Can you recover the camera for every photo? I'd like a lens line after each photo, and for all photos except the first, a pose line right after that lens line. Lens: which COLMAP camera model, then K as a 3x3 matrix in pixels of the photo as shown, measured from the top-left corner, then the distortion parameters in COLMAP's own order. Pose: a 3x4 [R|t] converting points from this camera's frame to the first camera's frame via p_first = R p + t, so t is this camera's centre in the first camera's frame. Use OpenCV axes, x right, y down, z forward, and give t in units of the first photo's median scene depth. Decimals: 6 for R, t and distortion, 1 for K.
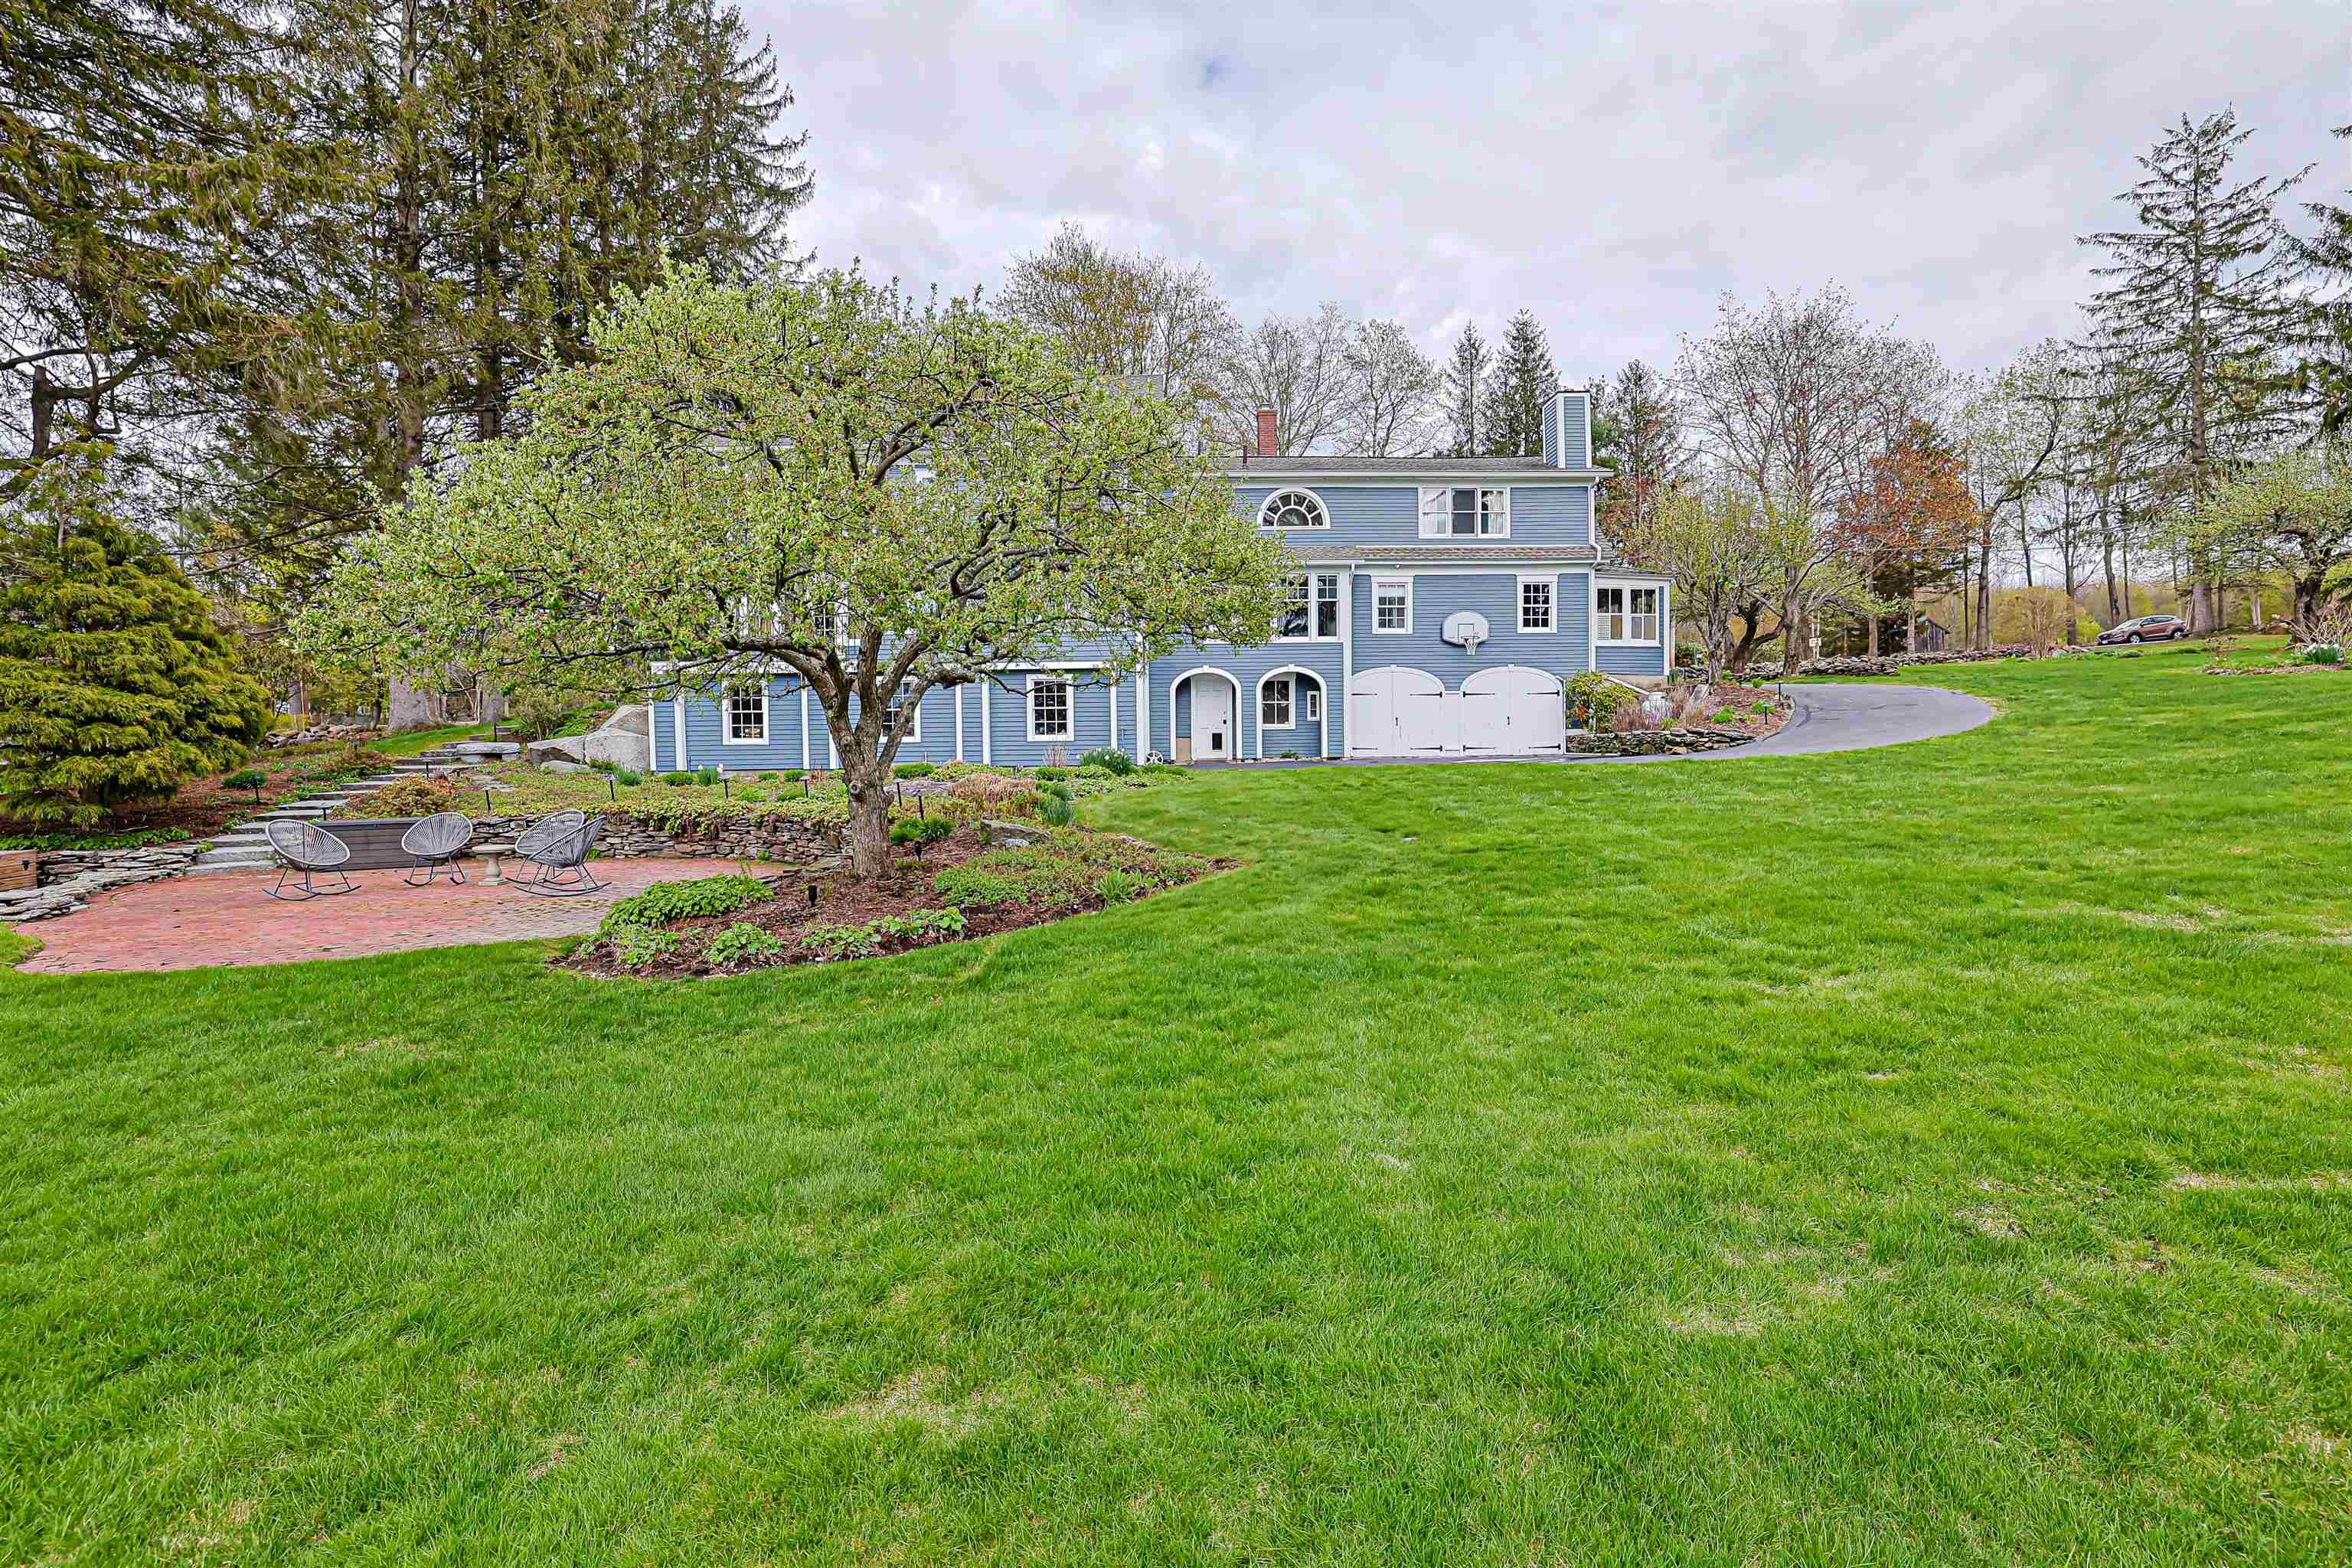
lens RADIAL K [[1012.9, 0, 1183.1], [0, 1012.9, 788.7], [0, 0, 1]] dist [-0.025504, 0.000681]
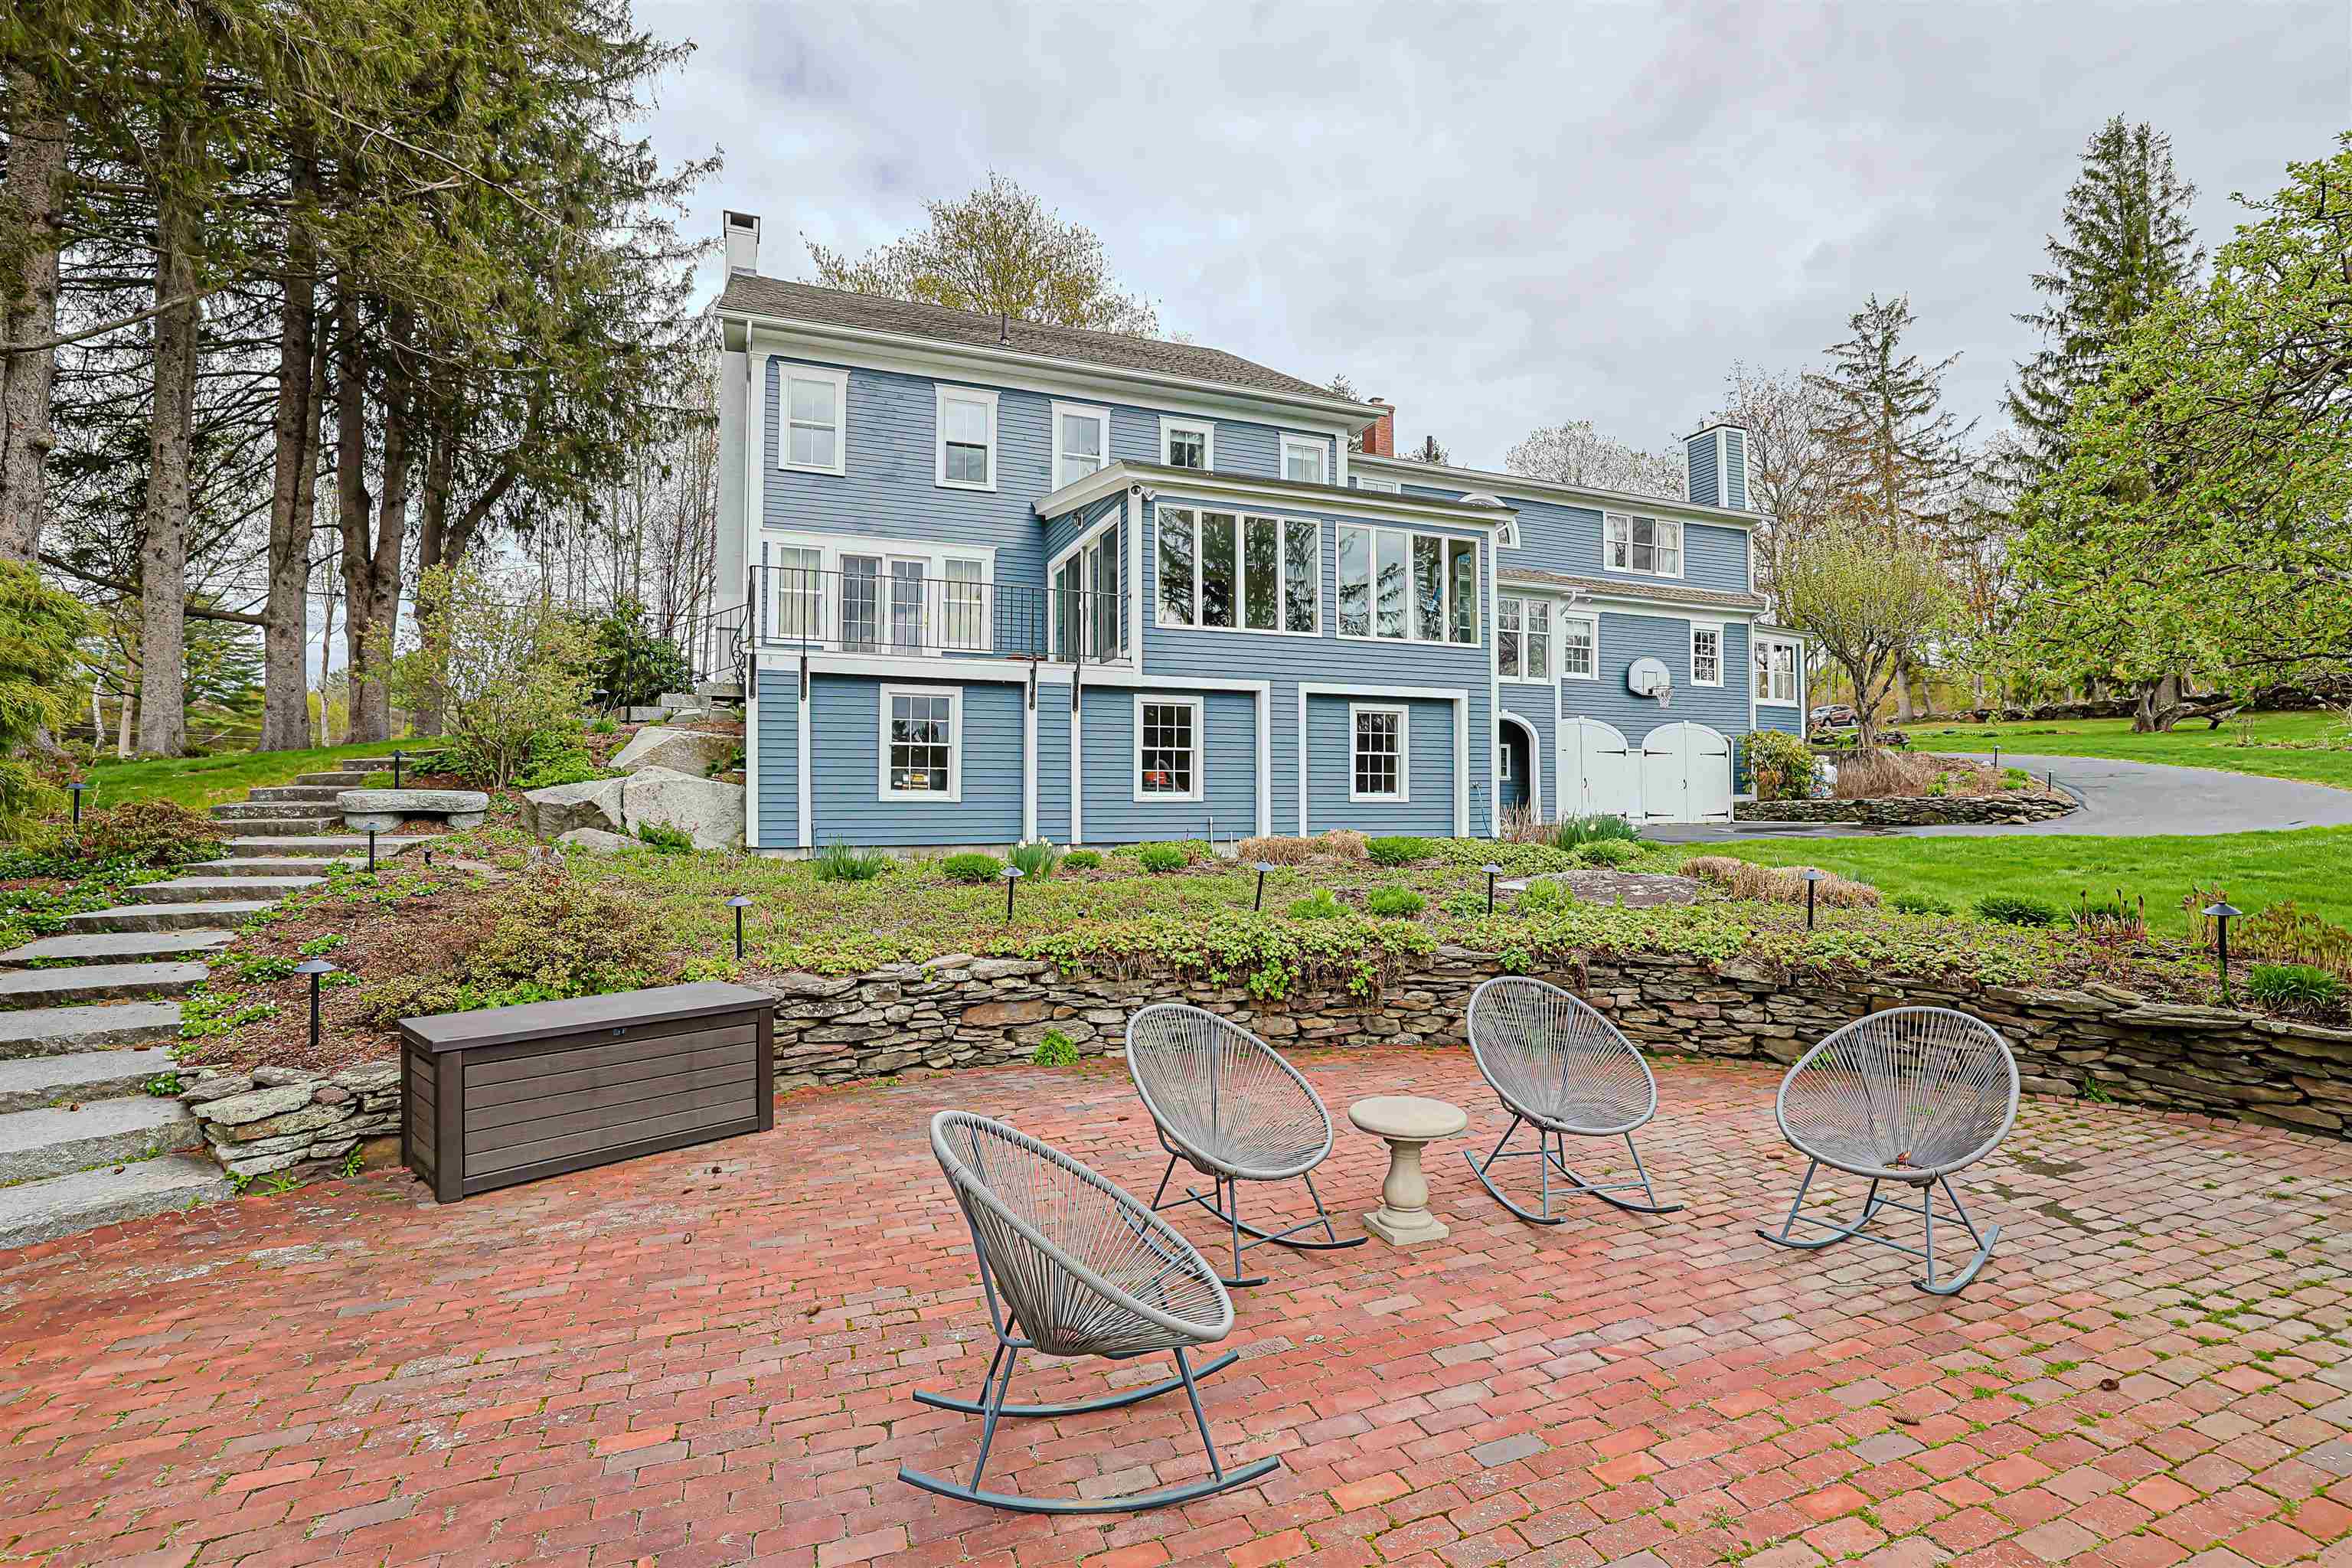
lens RADIAL K [[1020.8, 0, 1176.0], [0, 1020.8, 784.0], [0, 0, 1]] dist [-0.030832, 0.006229]
pose [[0.939679, 0.017944, 0.341586, -0.397743], [0.004653, 0.997860, -0.065218, -0.011910], [-0.342025, 0.062874, 0.937585, 0.326019]]
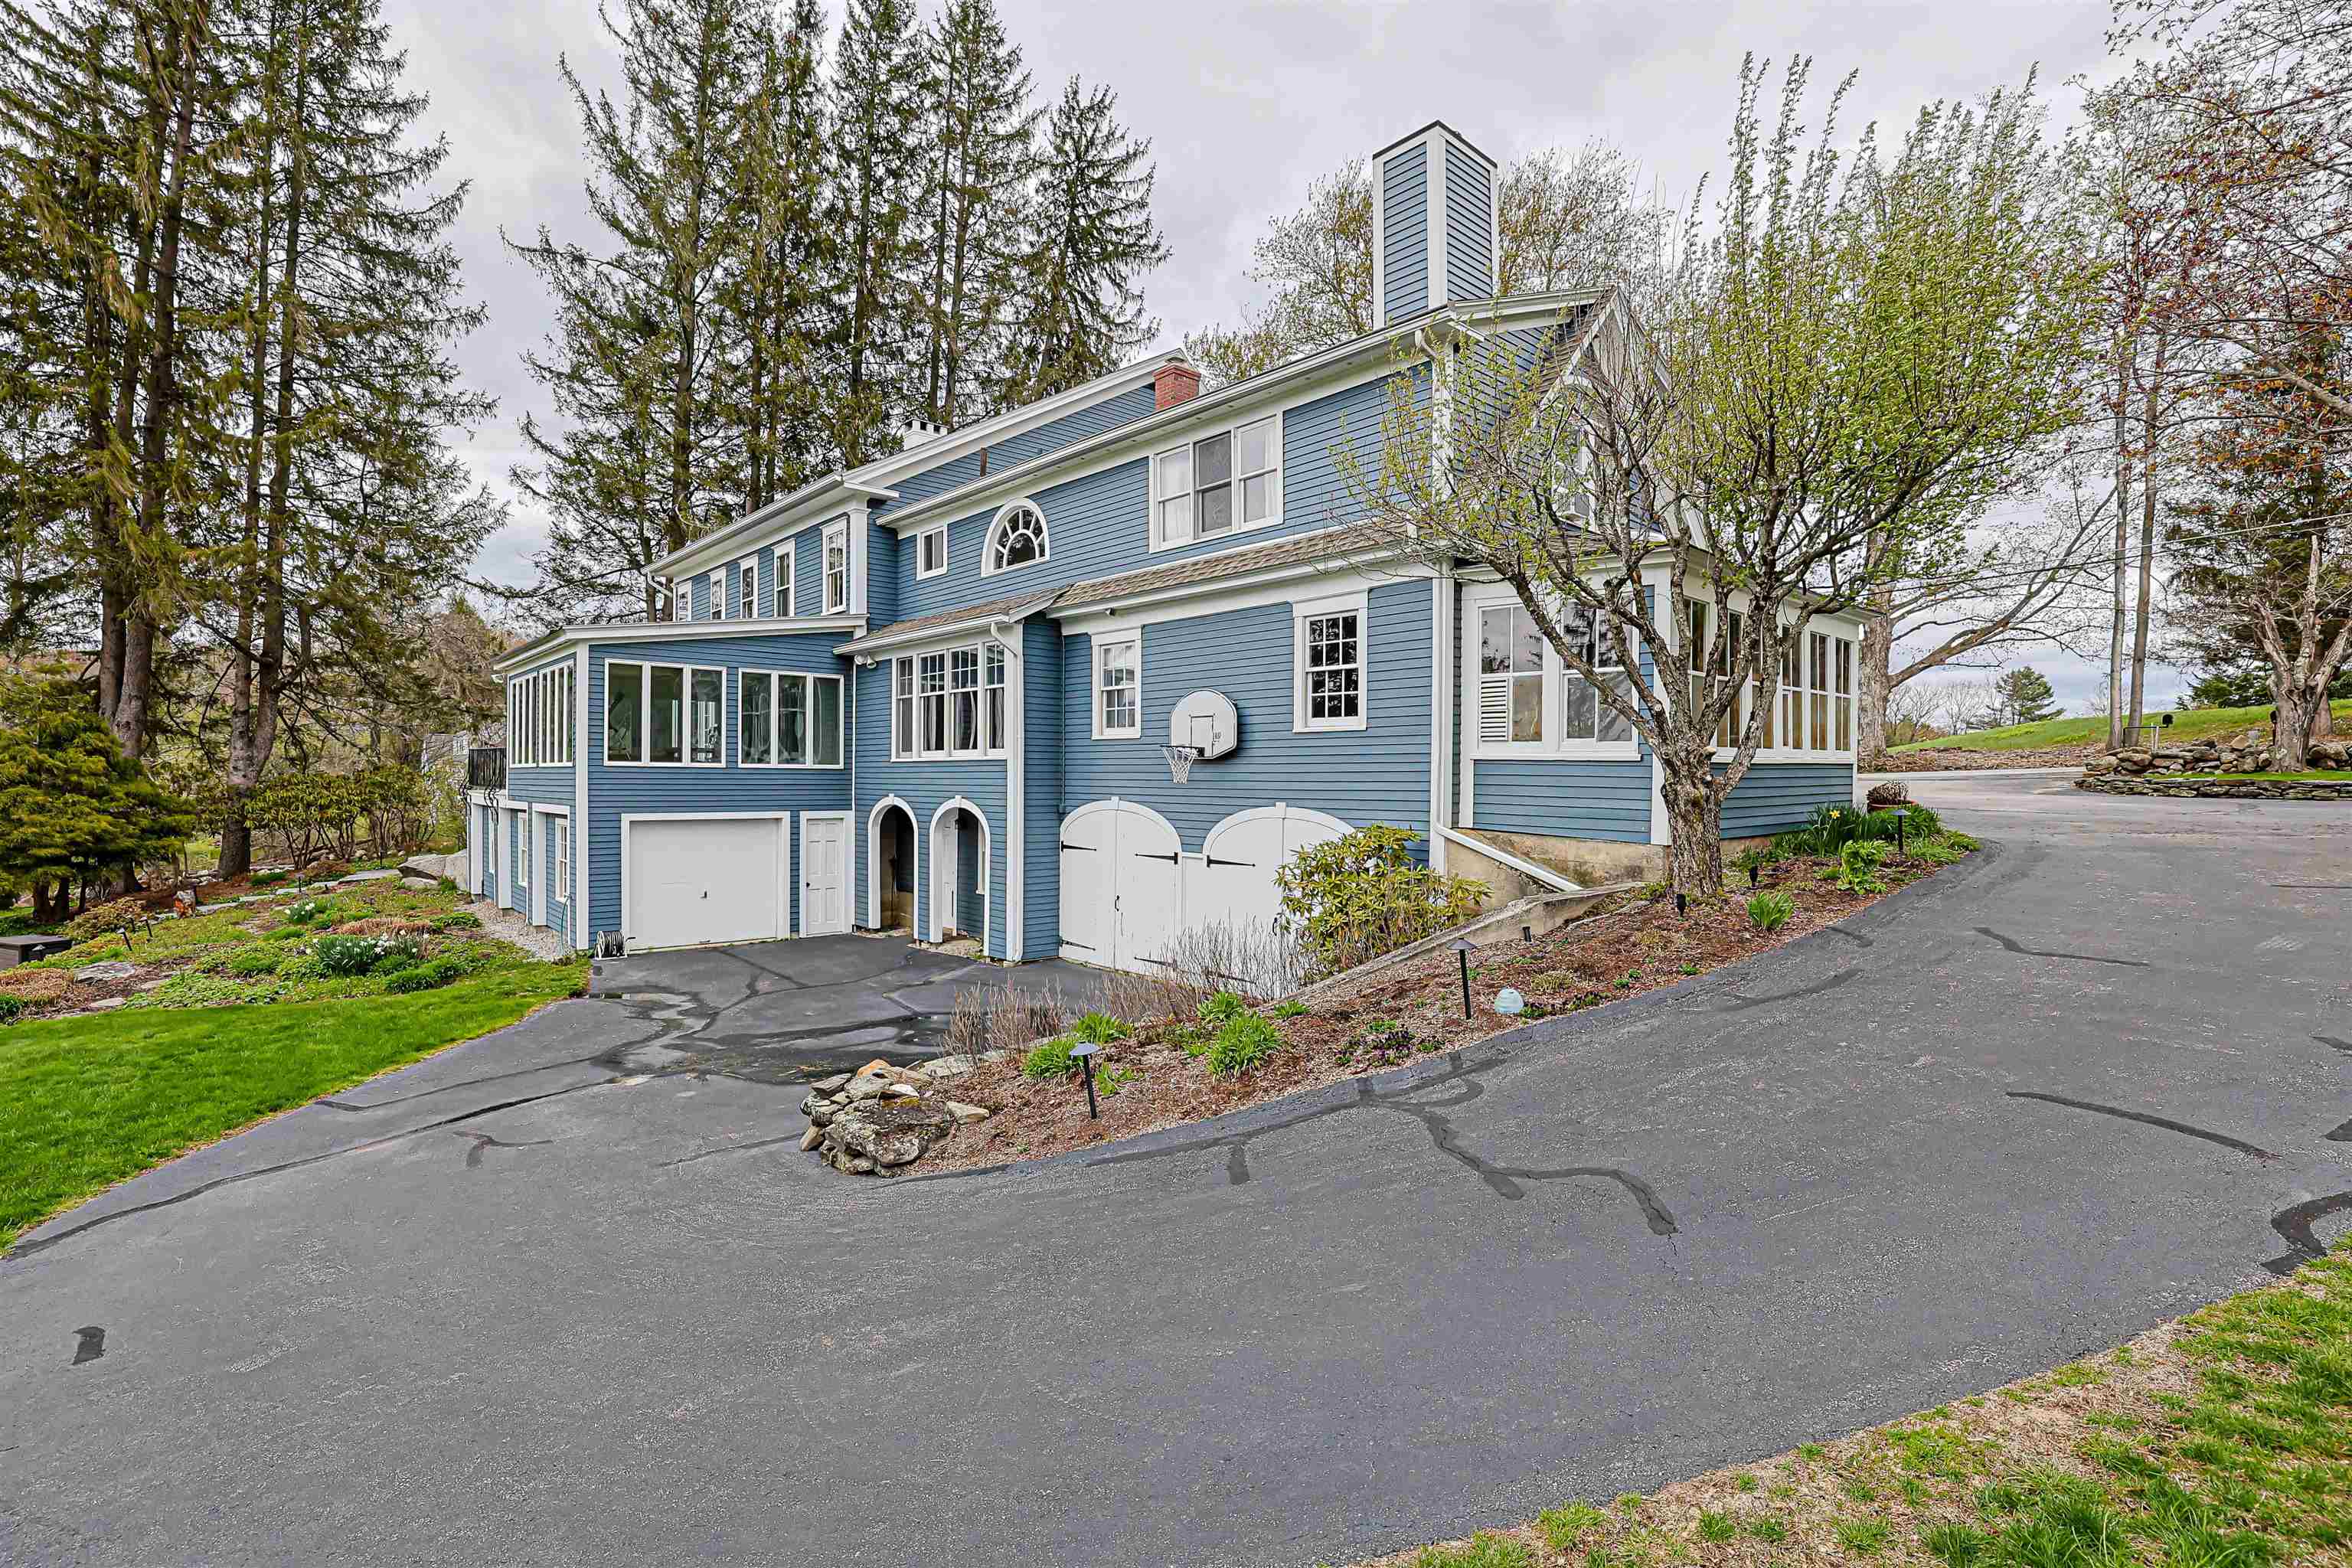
lens RADIAL K [[1020.8, 0, 1176.0], [0, 1020.8, 784.0], [0, 0, 1]] dist [-0.030832, 0.006229]
pose [[0.664820, 0.022779, -0.746656, 0.630958], [-0.047343, 0.998810, -0.011683, -0.124218], [0.745502, 0.043116, 0.665108, 0.667419]]
